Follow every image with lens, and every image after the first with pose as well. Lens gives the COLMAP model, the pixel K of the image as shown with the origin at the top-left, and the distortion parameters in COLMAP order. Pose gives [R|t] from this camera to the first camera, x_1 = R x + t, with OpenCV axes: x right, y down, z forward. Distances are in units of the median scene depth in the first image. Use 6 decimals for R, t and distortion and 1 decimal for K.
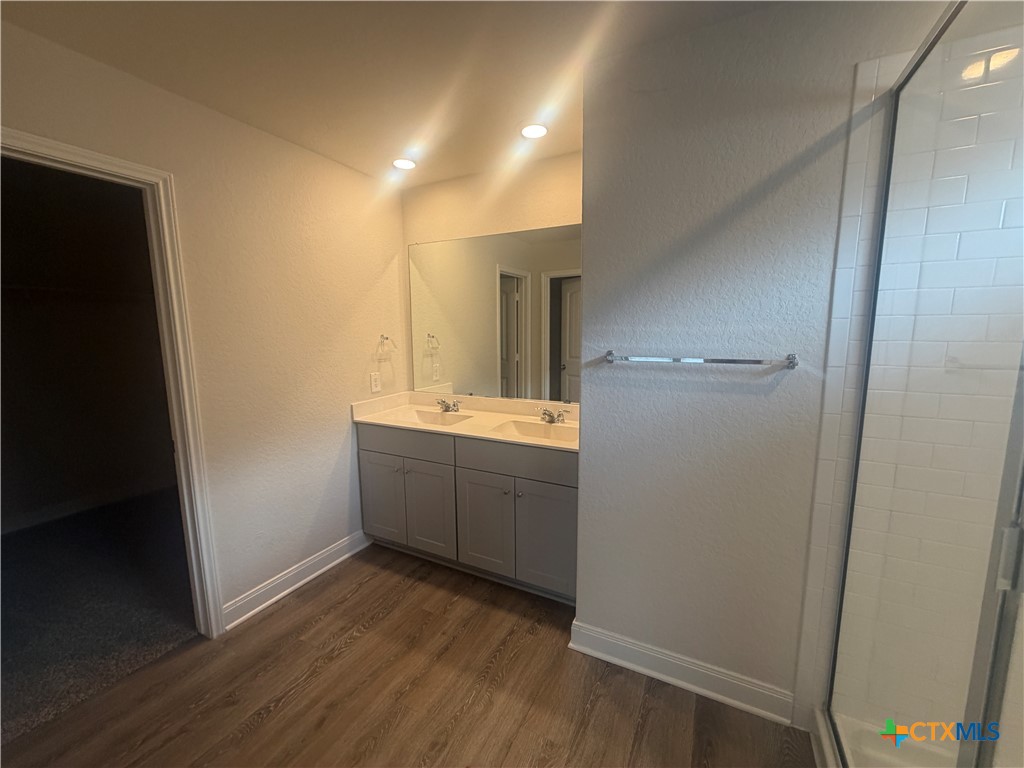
lens RADIAL K [[408.9, 0, 513.5], [0, 408.9, 387.0], [0, 0, 1]] dist [0.000584, 0.000339]
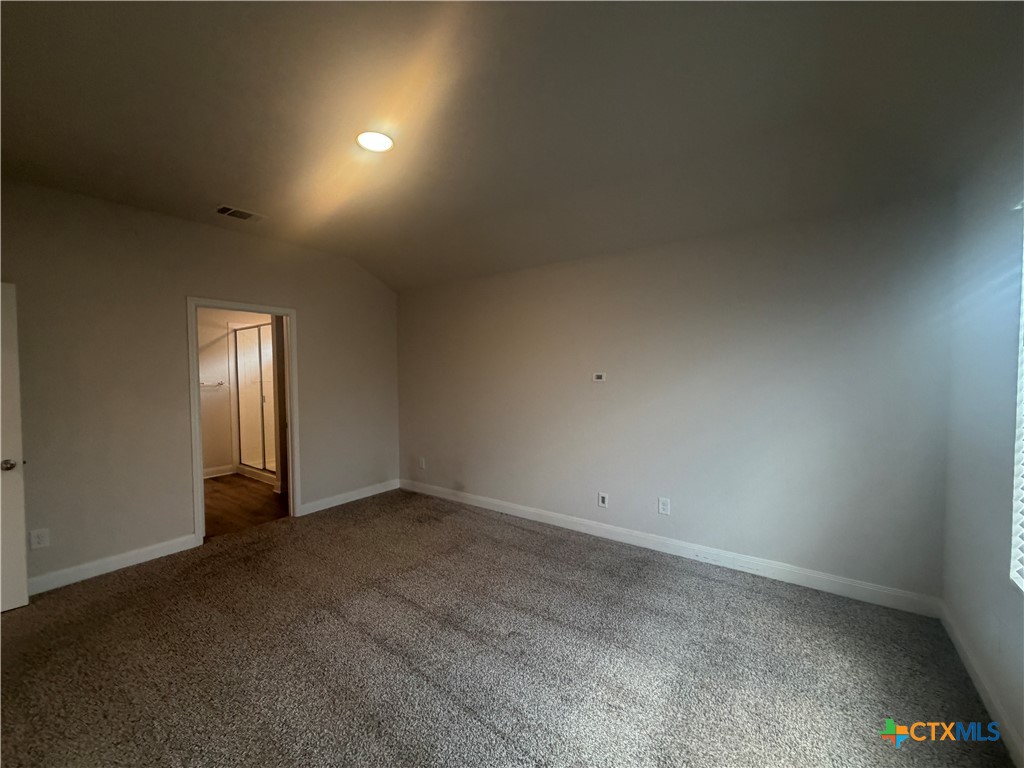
lens RADIAL K [[408.9, 0, 506.8], [0, 408.9, 383.7], [0, 0, 1]] dist [0.000584, 0.000339]
pose [[0.207363, -0.036419, 0.977586, -2.027323], [0.138812, 0.990291, 0.007448, 0.230174], [-0.968366, 0.134156, 0.210405, -1.955728]]
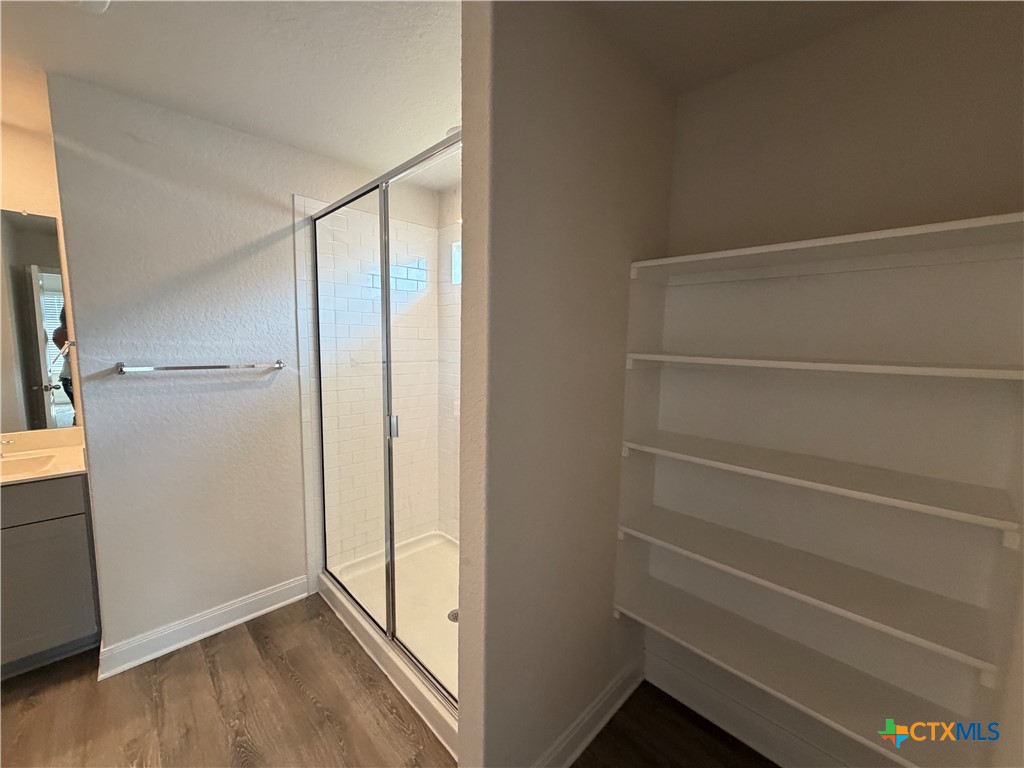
lens RADIAL K [[408.9, 0, 506.7], [0, 408.9, 384.9], [0, 0, 1]] dist [0.000584, 0.000339]
pose [[0.325962, -0.094589, 0.940639, -0.362481], [0.108305, 0.992167, 0.062240, 0.007994], [-0.939158, 0.081588, 0.333654, -0.232636]]
